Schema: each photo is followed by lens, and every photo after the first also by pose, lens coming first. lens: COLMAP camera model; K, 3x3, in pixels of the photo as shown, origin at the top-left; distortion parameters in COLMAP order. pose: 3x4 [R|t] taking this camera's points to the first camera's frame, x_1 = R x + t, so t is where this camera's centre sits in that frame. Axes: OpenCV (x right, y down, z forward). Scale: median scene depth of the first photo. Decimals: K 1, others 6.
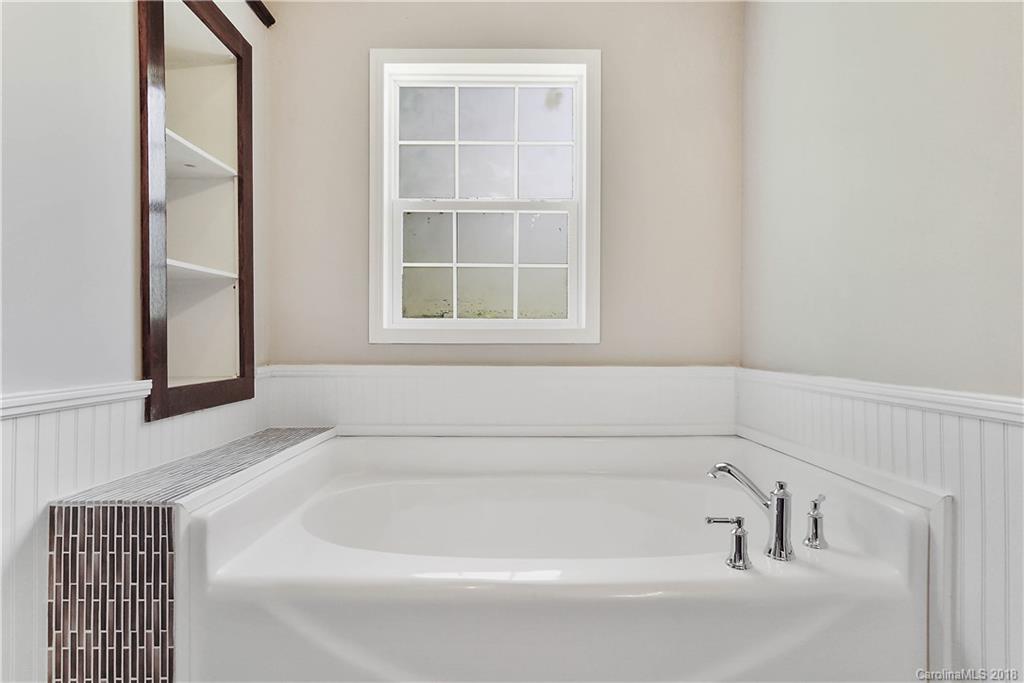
lens RADIAL K [[598.6, 0, 512.0], [0, 598.6, 341.5], [0, 0, 1]] dist [-0.001070, -0.000013]
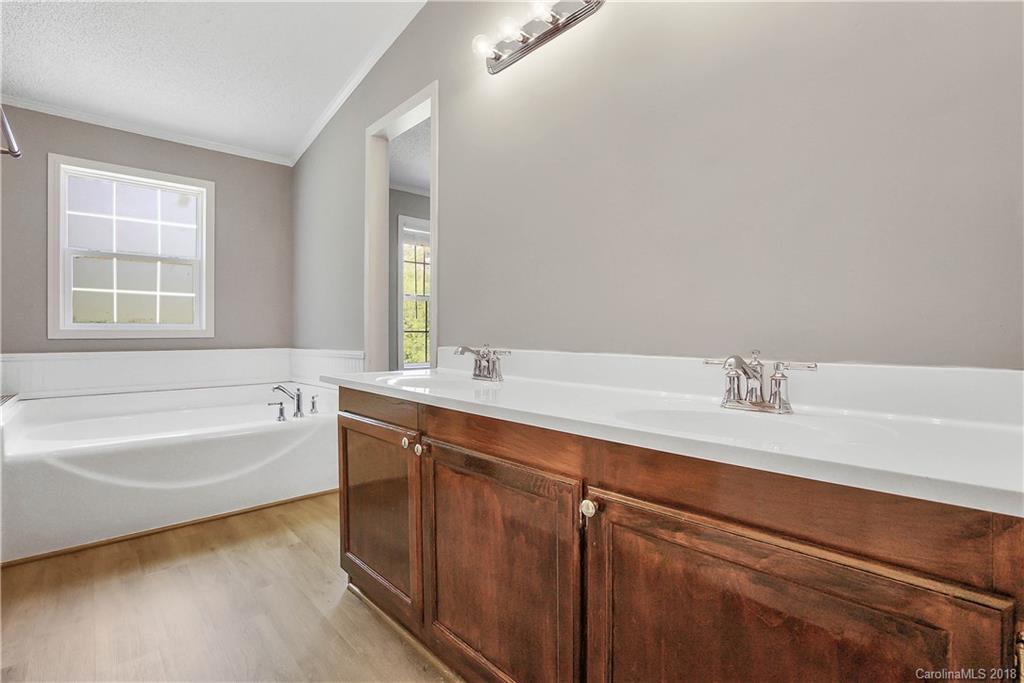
lens RADIAL K [[479.5, 0, 511.4], [0, 479.5, 338.0], [0, 0, 1]] dist [-0.052545, 0.019287]
pose [[0.735462, -0.011529, 0.677468, -0.182835], [0.006511, 0.999929, 0.009947, -0.004318], [-0.677535, -0.002905, 0.735485, -0.773217]]
